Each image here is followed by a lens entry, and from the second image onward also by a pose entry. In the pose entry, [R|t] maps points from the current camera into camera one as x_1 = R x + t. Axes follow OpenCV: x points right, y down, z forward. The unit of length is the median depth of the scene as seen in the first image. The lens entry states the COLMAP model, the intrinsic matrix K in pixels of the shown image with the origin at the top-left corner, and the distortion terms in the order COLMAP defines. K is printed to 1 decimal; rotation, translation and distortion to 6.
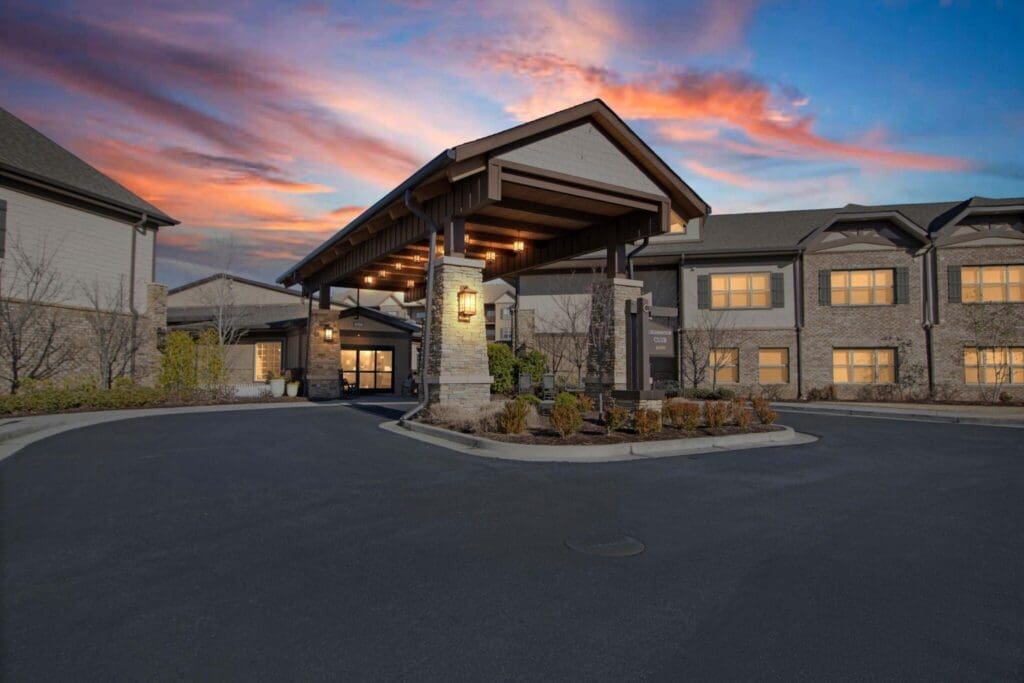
lens RADIAL K [[606.7, 0, 512.0], [0, 606.7, 341.5], [0, 0, 1]] dist [-0.004160, 0.000572]
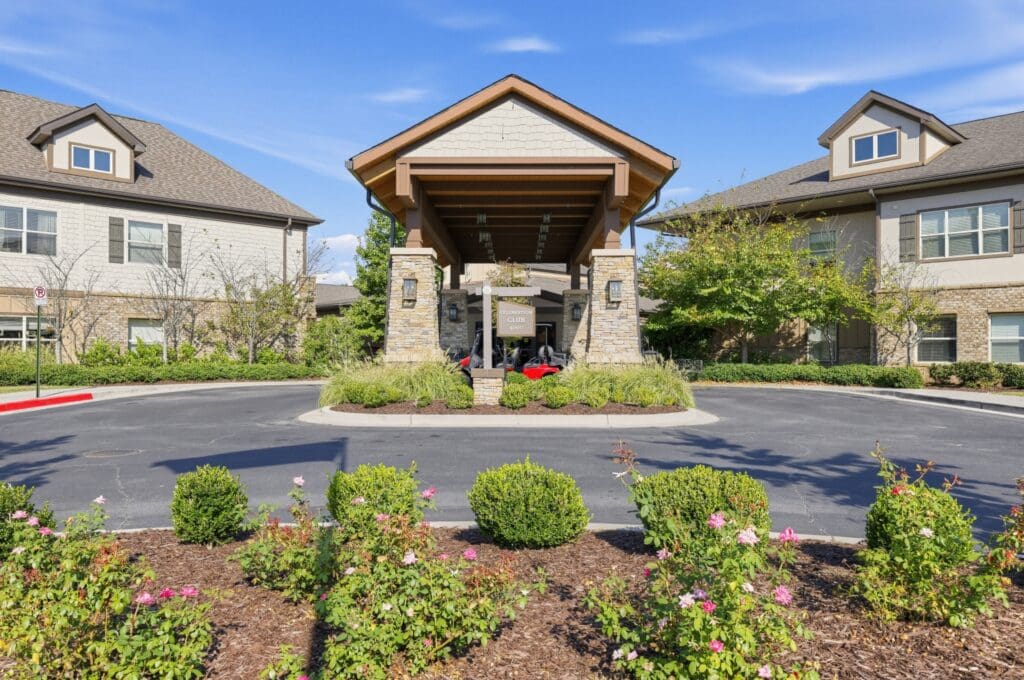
lens RADIAL K [[760.2, 0, 512.0], [0, 760.2, 340.0], [0, 0, 1]] dist [0.028066, -0.000780]
pose [[0.845582, -0.009378, -0.533764, 0.613419], [0.033672, 0.998792, 0.035795, -0.012582], [0.532783, -0.048240, 0.844876, -0.044778]]
